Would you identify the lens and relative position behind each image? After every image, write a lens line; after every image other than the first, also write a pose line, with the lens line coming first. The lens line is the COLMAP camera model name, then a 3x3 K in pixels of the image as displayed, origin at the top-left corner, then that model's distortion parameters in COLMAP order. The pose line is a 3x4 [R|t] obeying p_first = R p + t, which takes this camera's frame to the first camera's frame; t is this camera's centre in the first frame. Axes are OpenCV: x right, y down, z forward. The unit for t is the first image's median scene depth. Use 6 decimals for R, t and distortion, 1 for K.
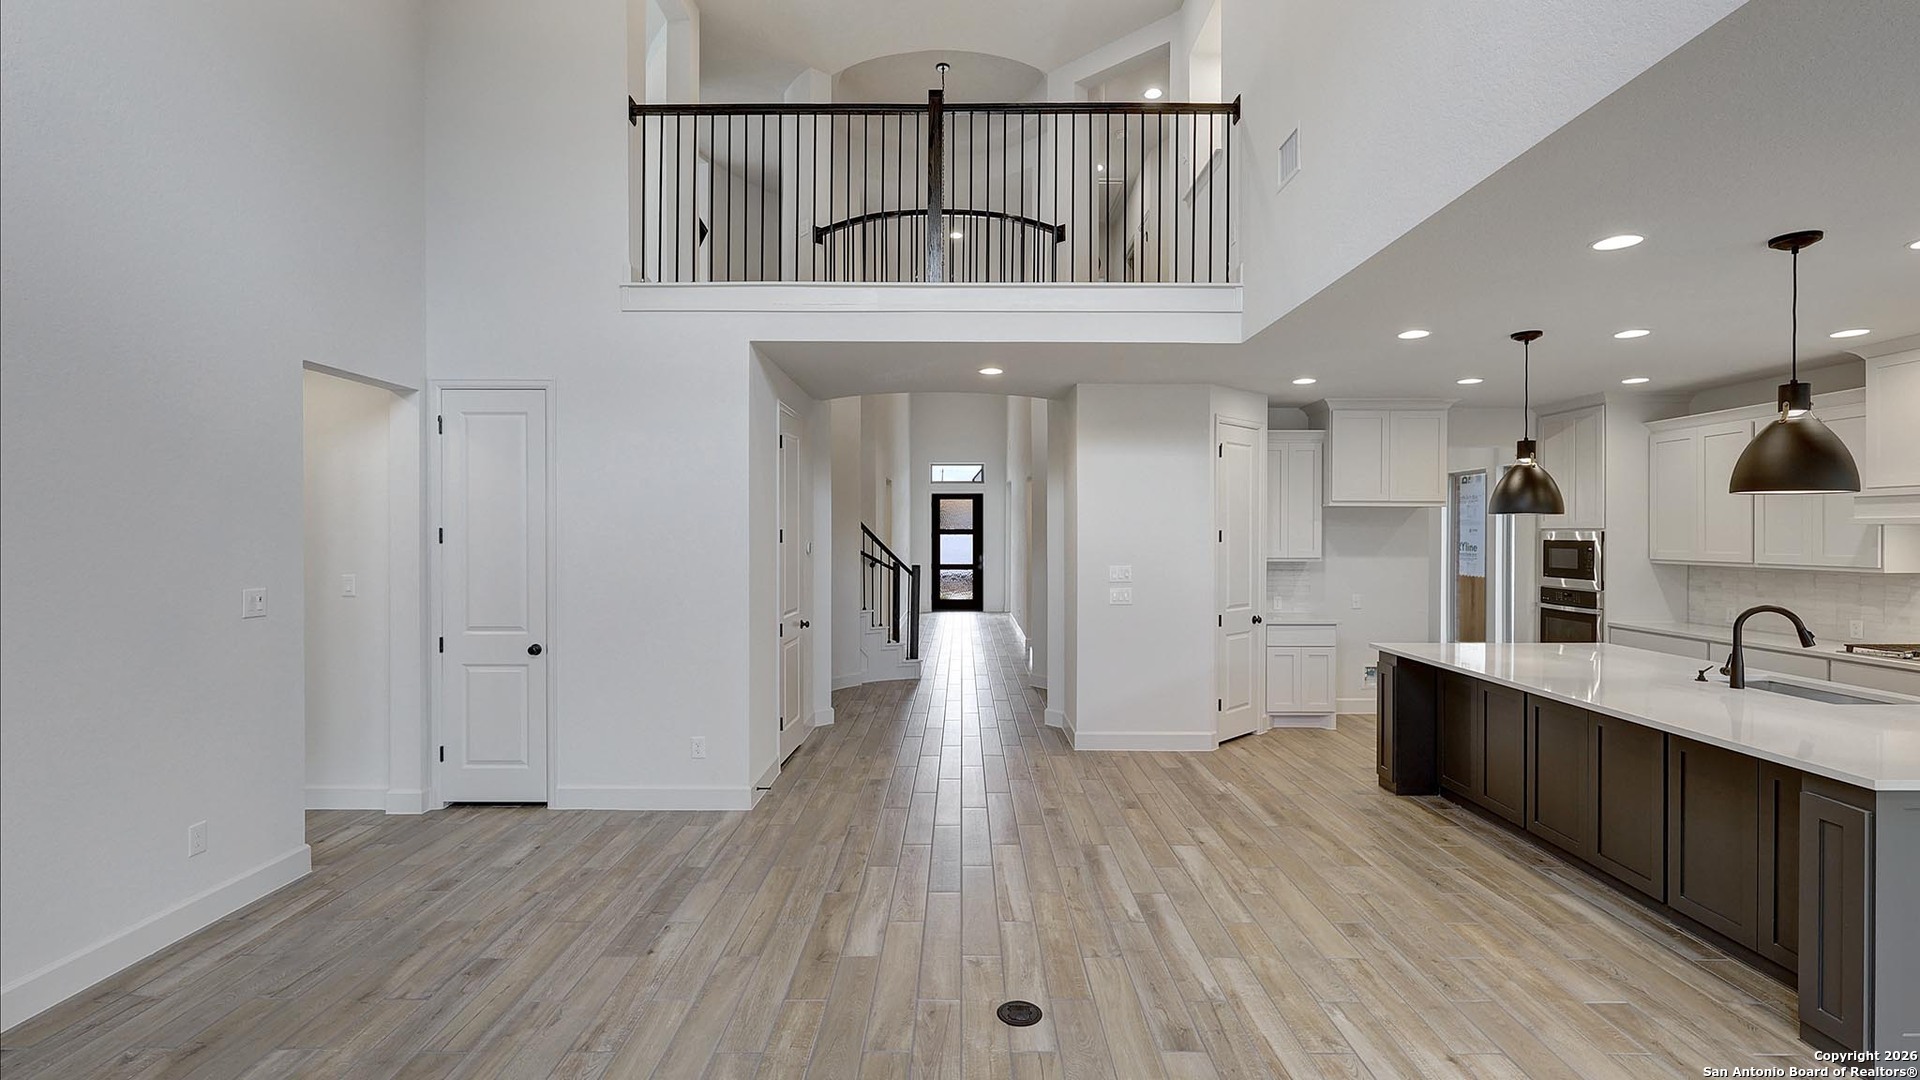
lens RADIAL K [[868.3, 0, 955.0], [0, 868.3, 539.5], [0, 0, 1]] dist [-0.000753, 0.000259]
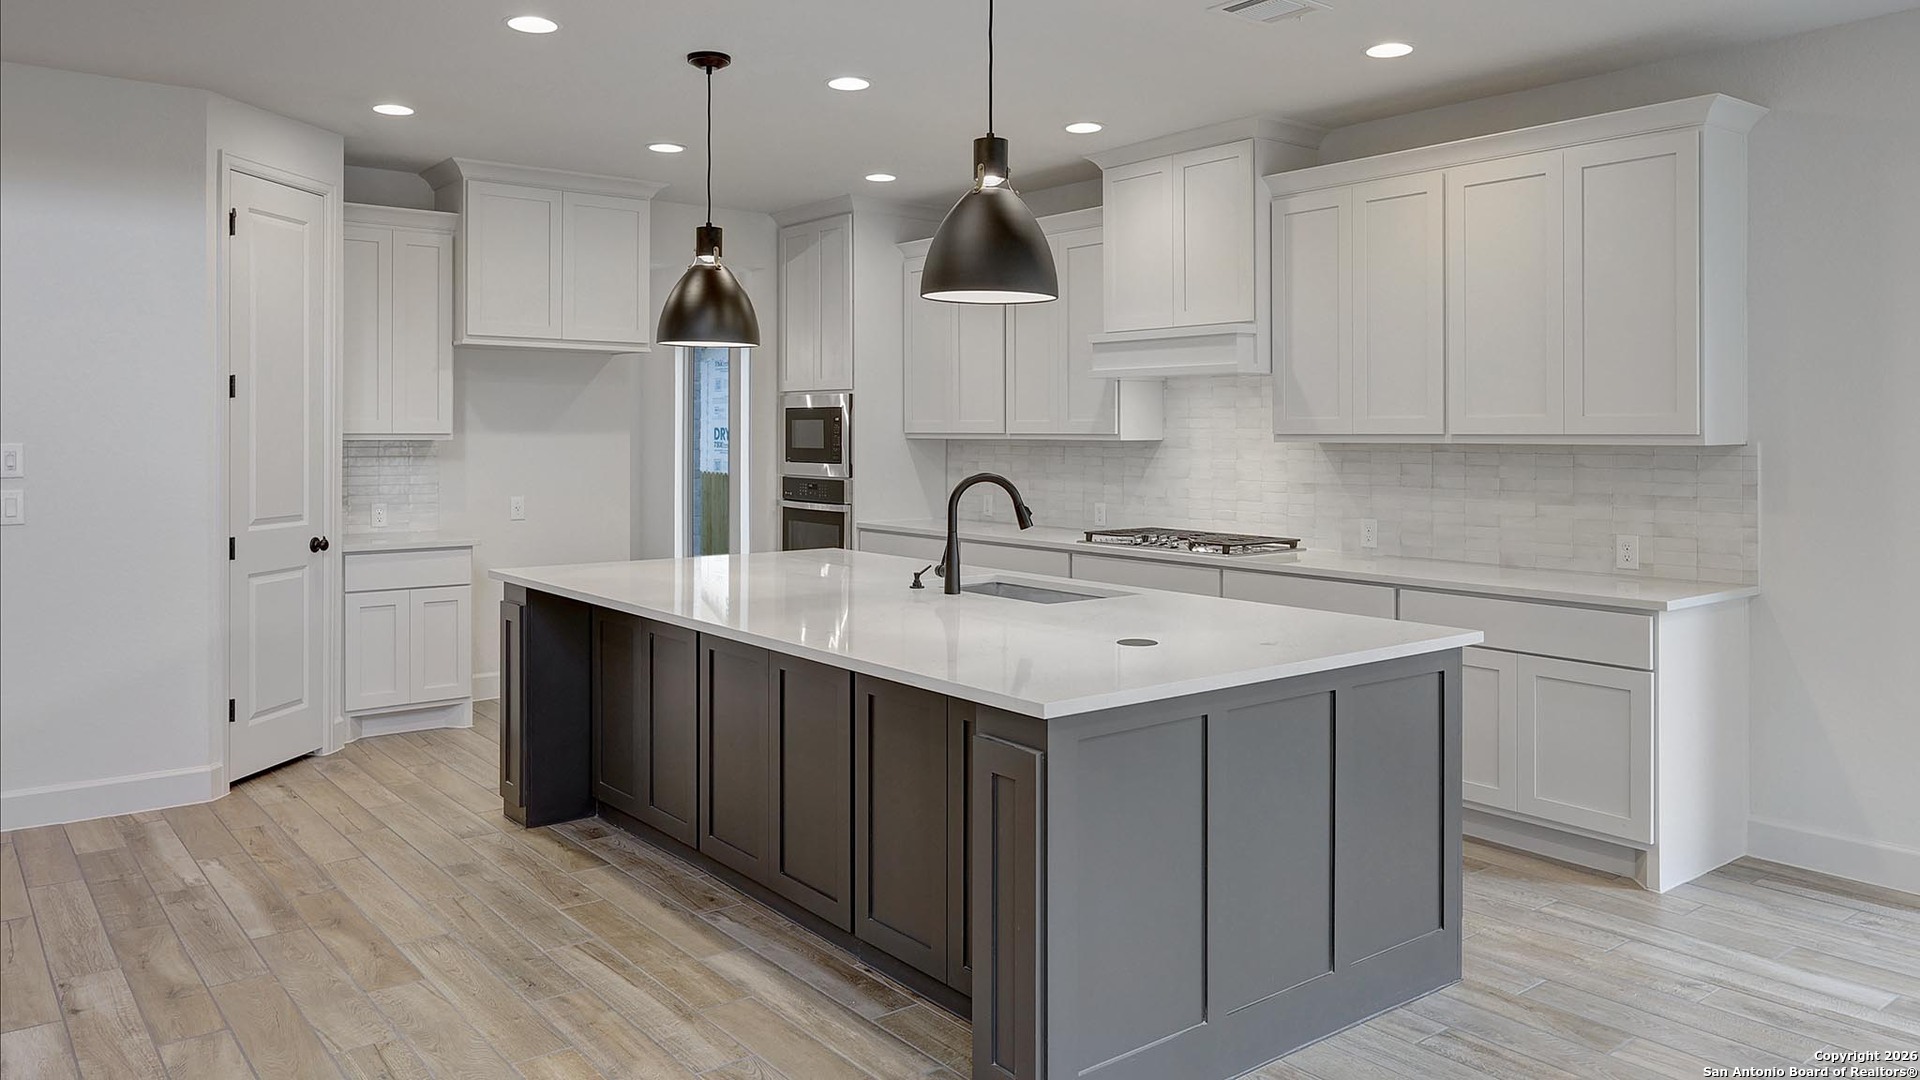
lens RADIAL K [[1370.0, 0, 961.2], [0, 1370.0, 432.0], [0, 0, 1]] dist [0.002486, 0.002554]
pose [[0.783018, 0.000262, 0.621999, 0.185148], [0.002732, 0.999989, -0.003861, 0.037977], [-0.621993, 0.004723, 0.783009, 0.112795]]
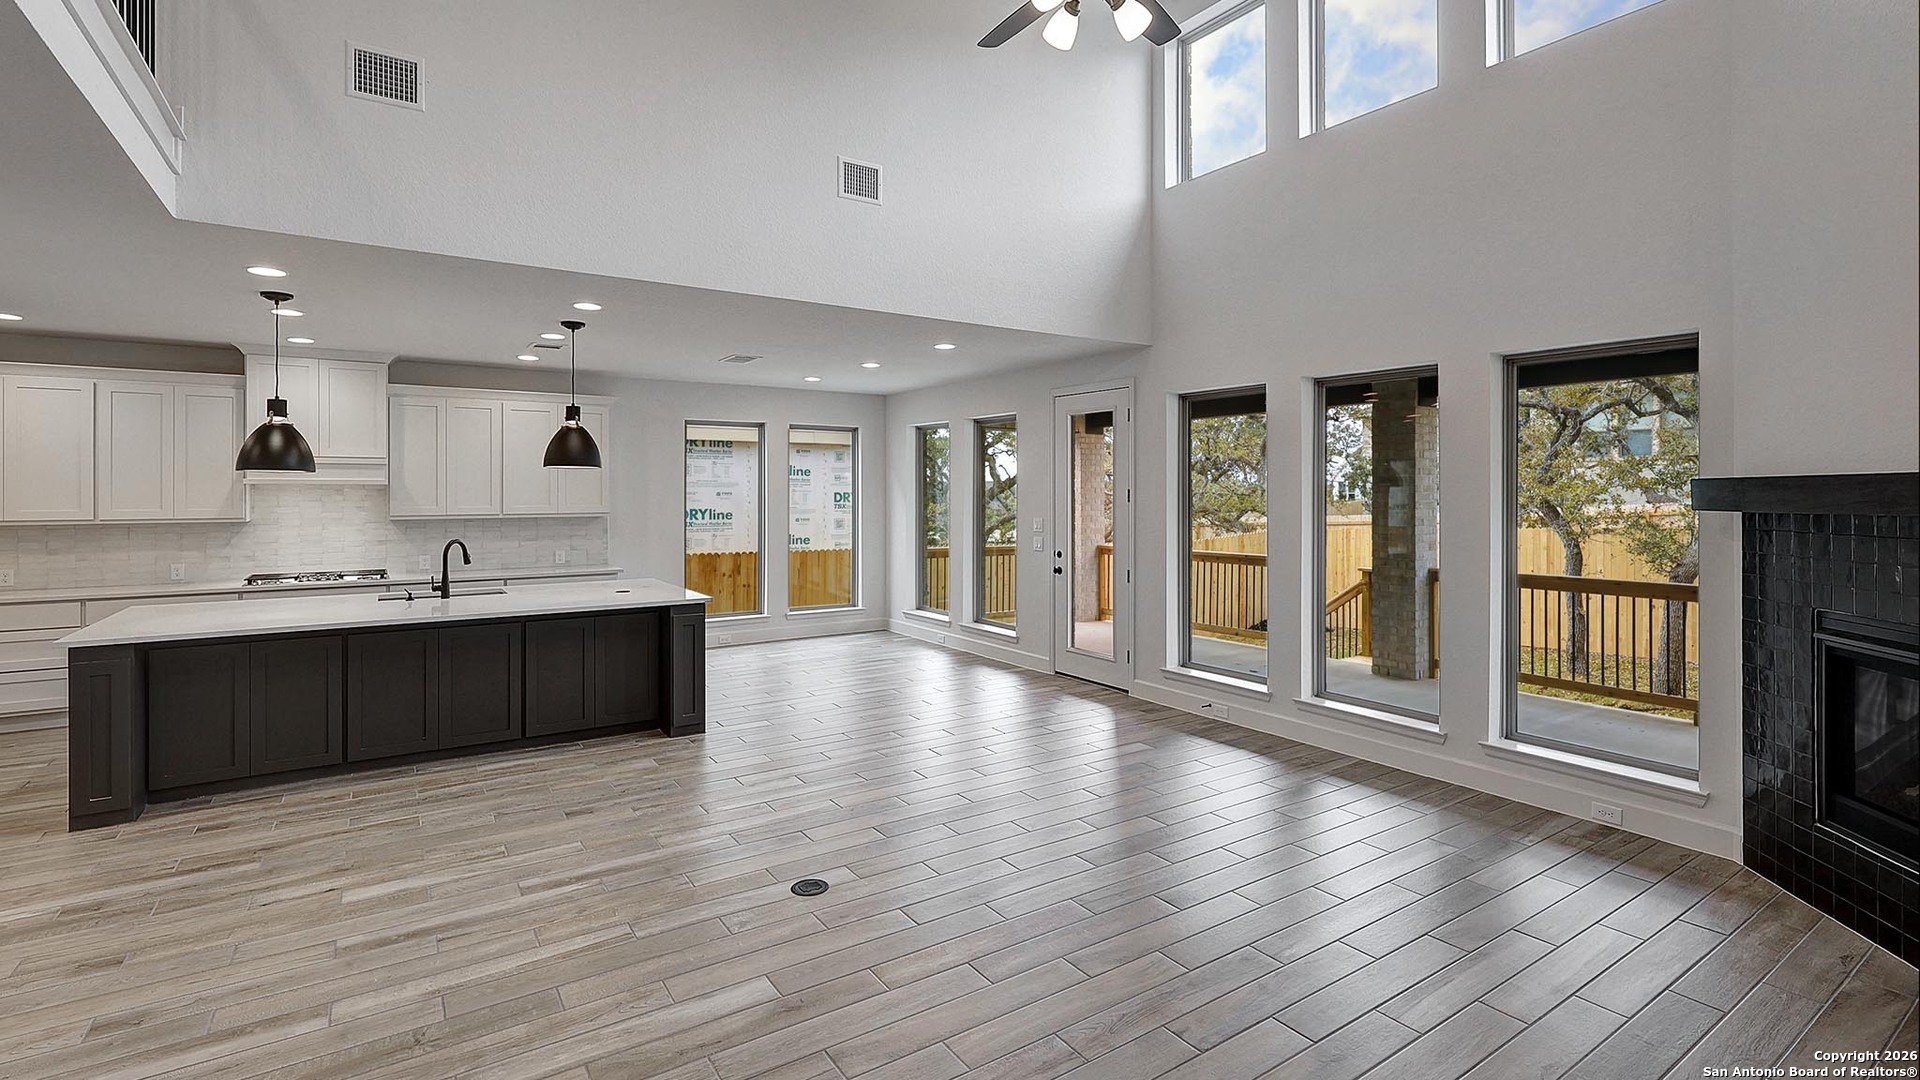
lens RADIAL K [[868.3, 0, 961.3], [0, 868.3, 490.0], [0, 0, 1]] dist [-0.000753, 0.000259]
pose [[-0.566279, 0.001279, 0.824212, -0.630685], [0.005933, 0.999979, 0.002525, -0.005329], [-0.824192, 0.006319, -0.566275, 0.913010]]
